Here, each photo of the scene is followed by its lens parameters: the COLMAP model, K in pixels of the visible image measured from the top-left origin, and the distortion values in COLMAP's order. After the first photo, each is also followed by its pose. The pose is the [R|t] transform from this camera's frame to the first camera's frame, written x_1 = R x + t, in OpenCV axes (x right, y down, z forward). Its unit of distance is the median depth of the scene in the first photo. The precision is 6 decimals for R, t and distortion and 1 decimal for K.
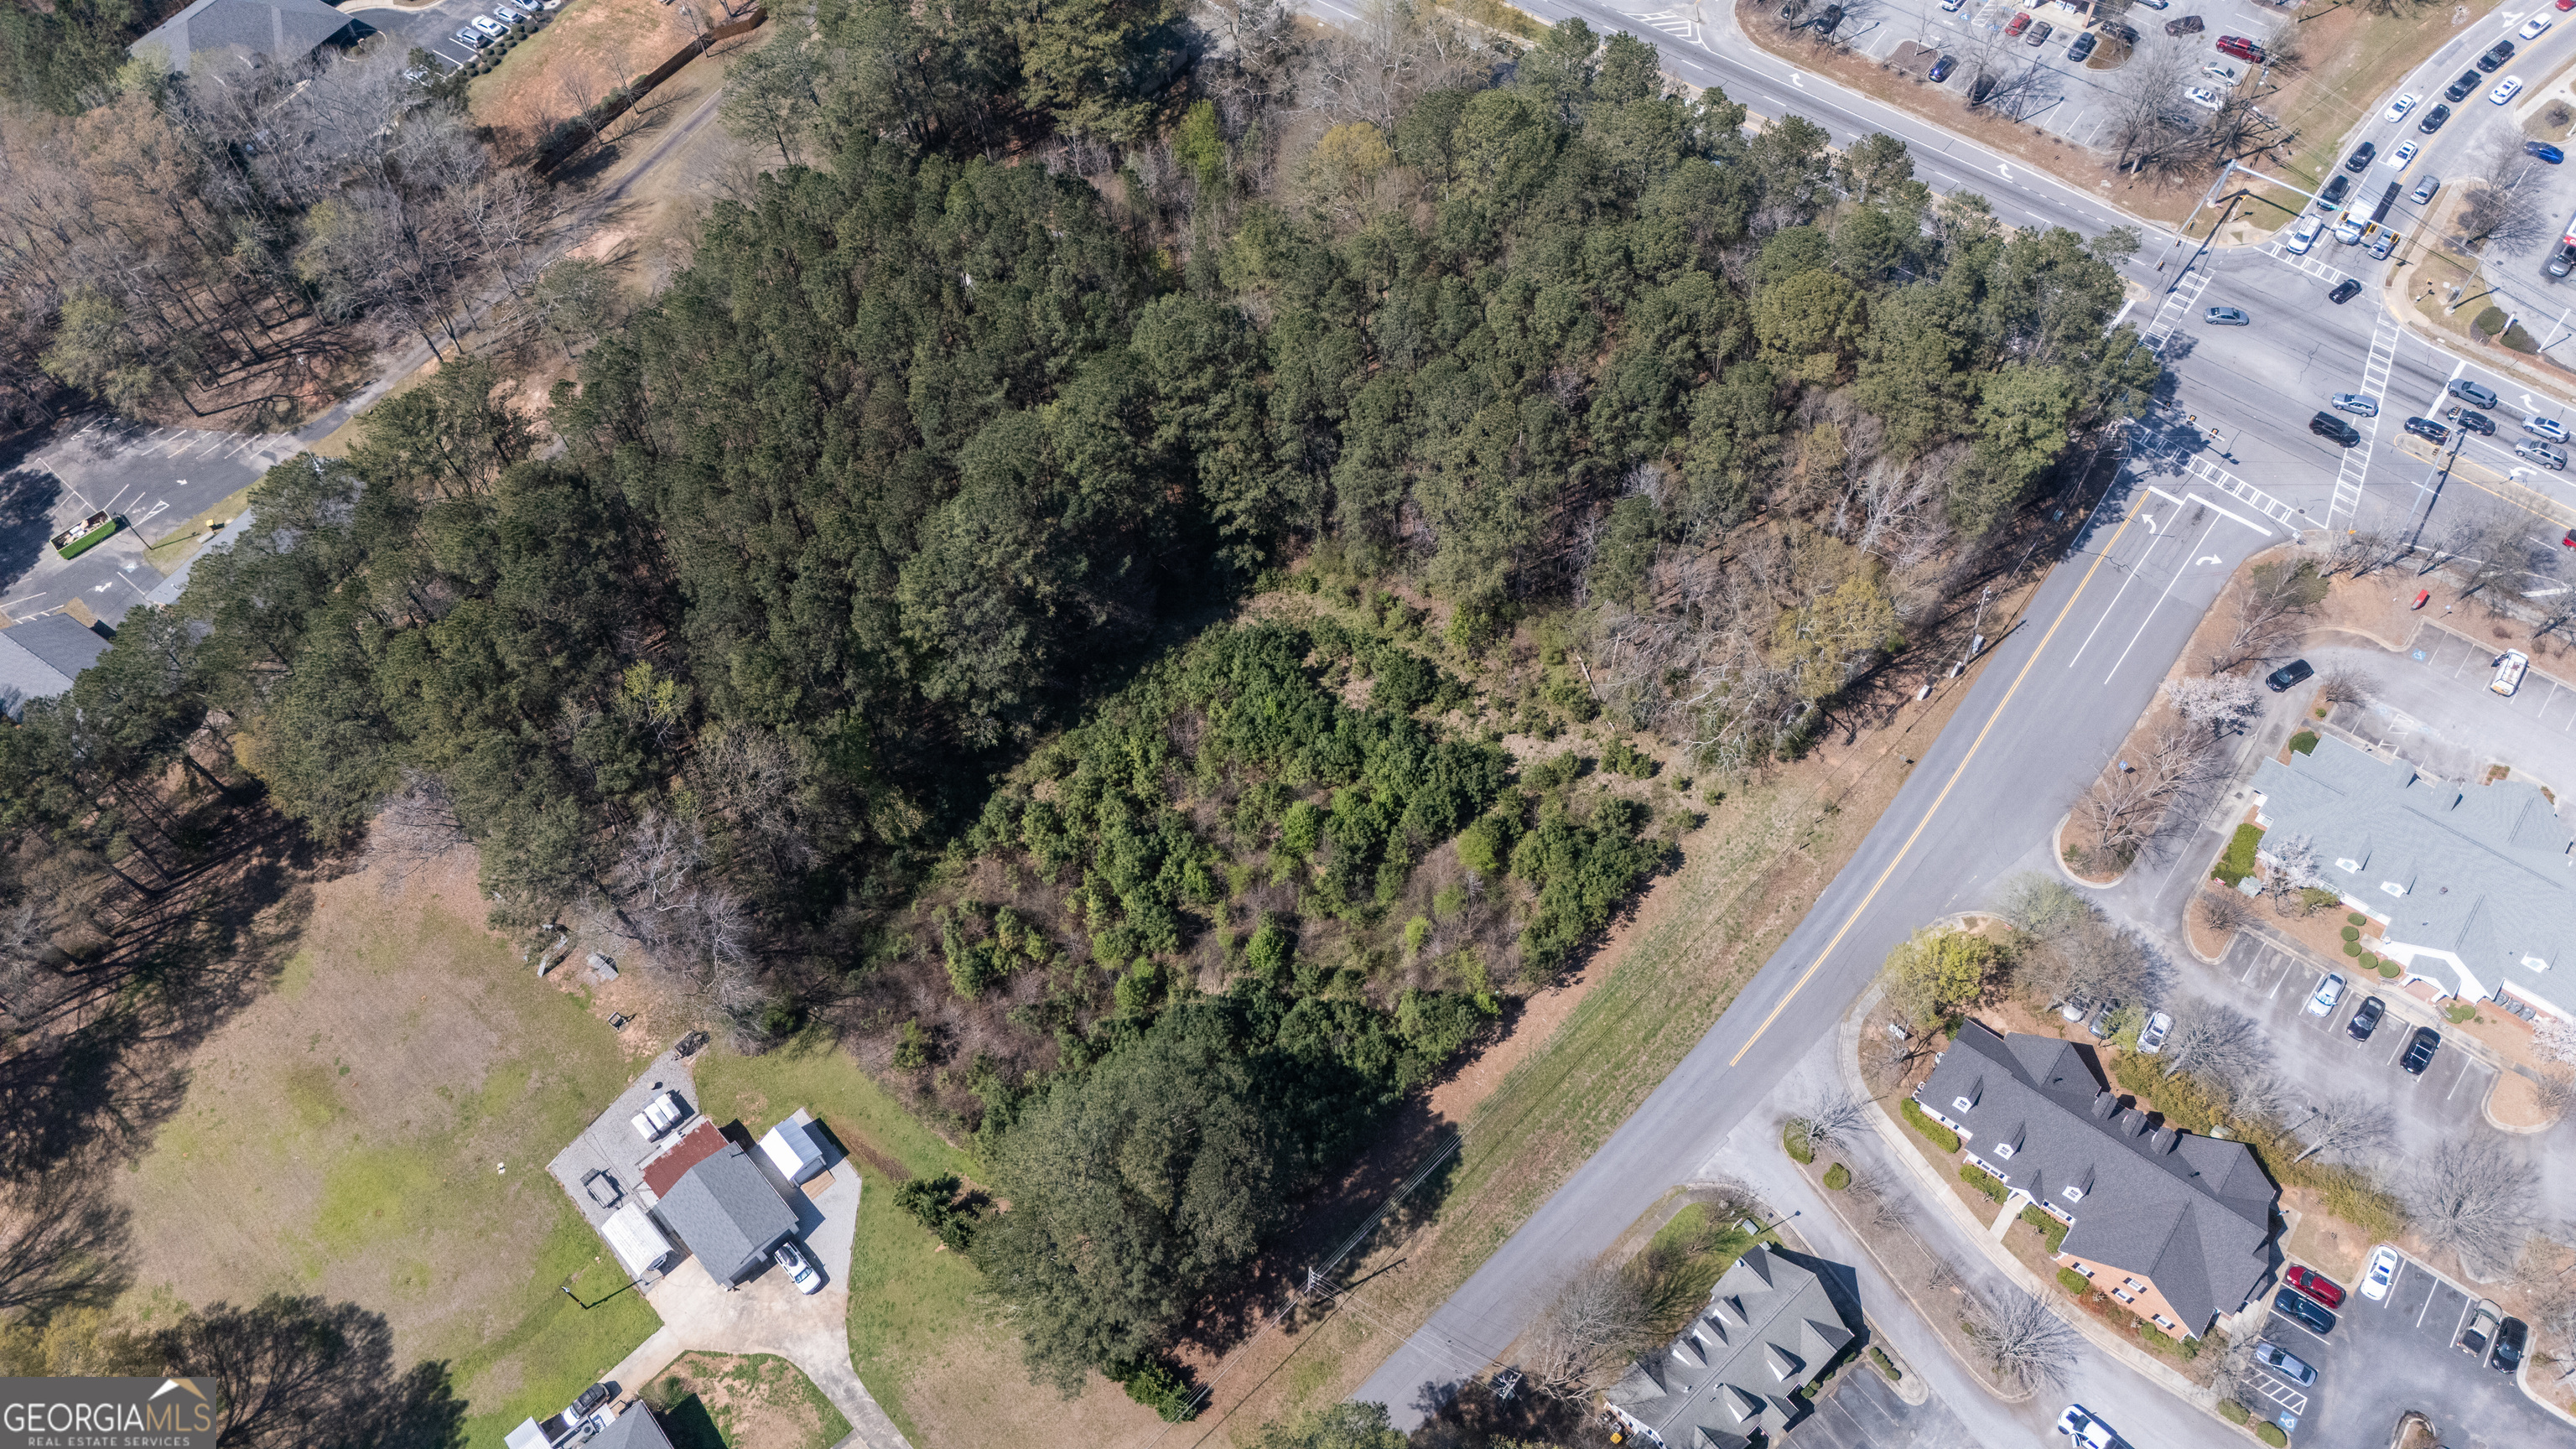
lens RADIAL K [[1889.1, 0, 1280.2], [0, 1889.1, 722.5], [0, 0, 1]] dist [0.065274, -0.065999]
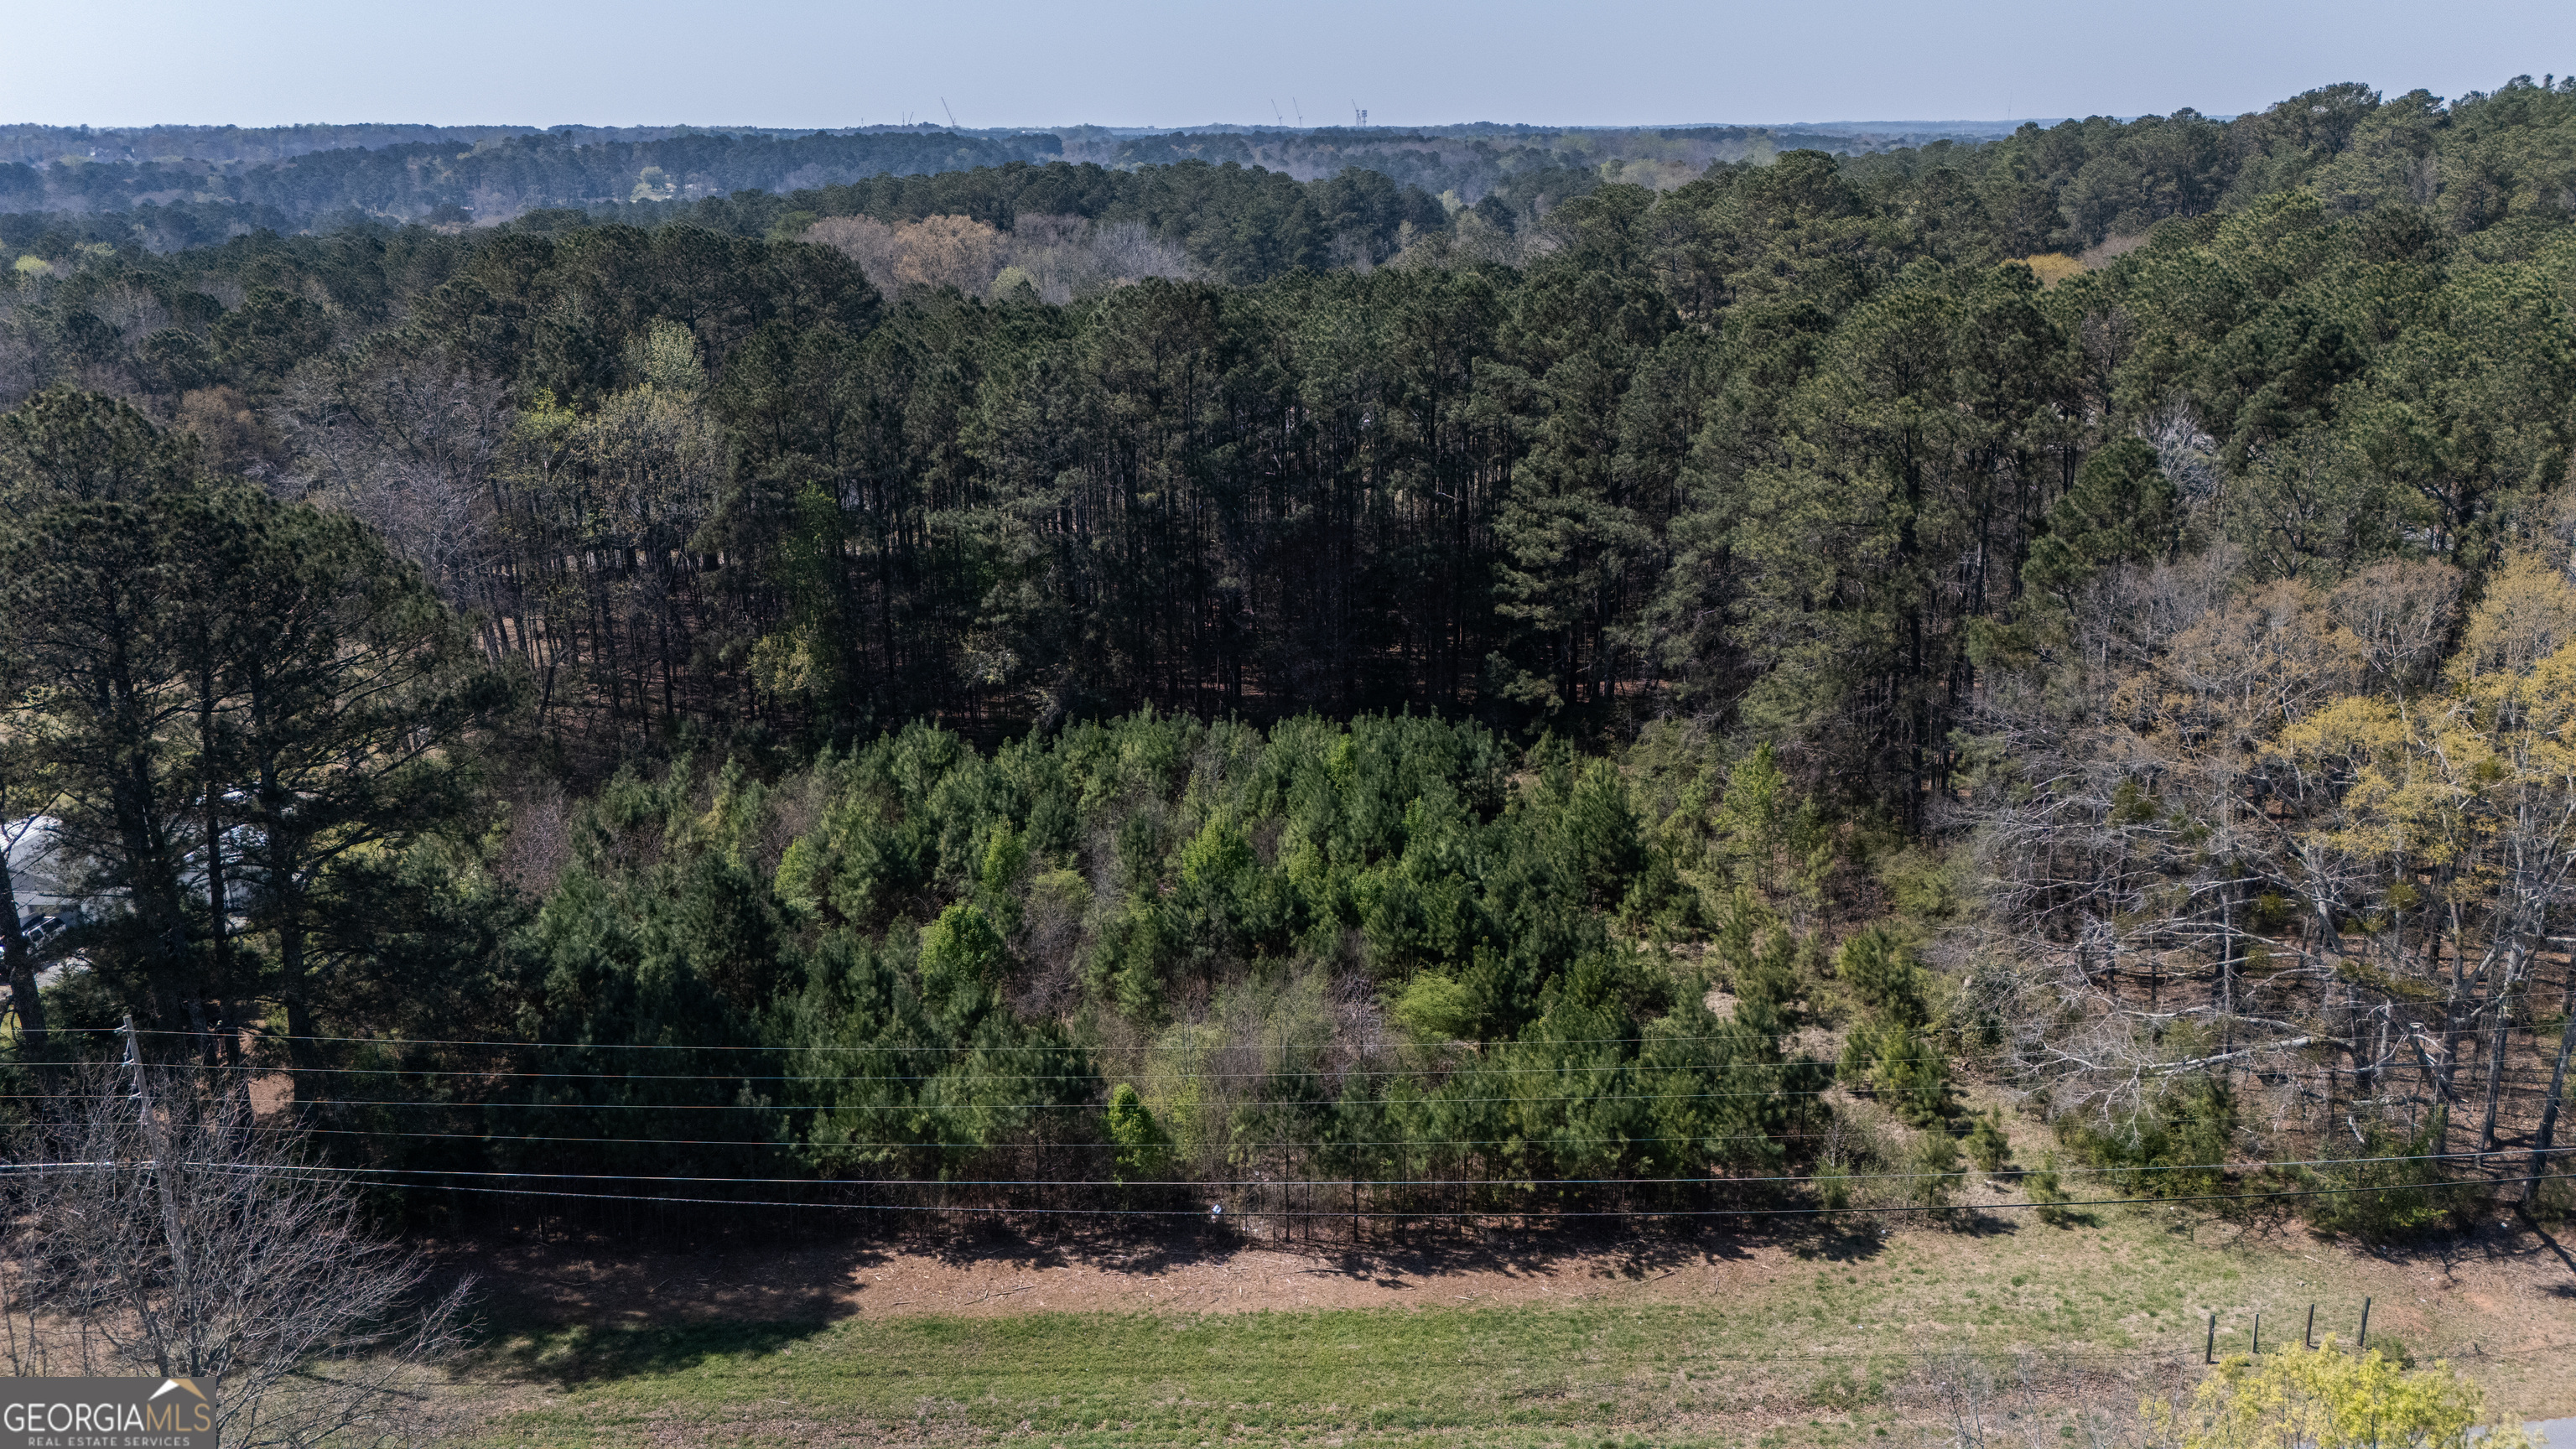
lens RADIAL K [[1889.1, 0, 1280.2], [0, 1889.1, 722.5], [0, 0, 1]] dist [0.065274, -0.065999]
pose [[0.700009, 0.247181, -0.669992, 0.348417], [-0.611828, 0.691448, -0.384143, 0.207648], [0.368312, 0.678823, 0.635252, 0.658795]]
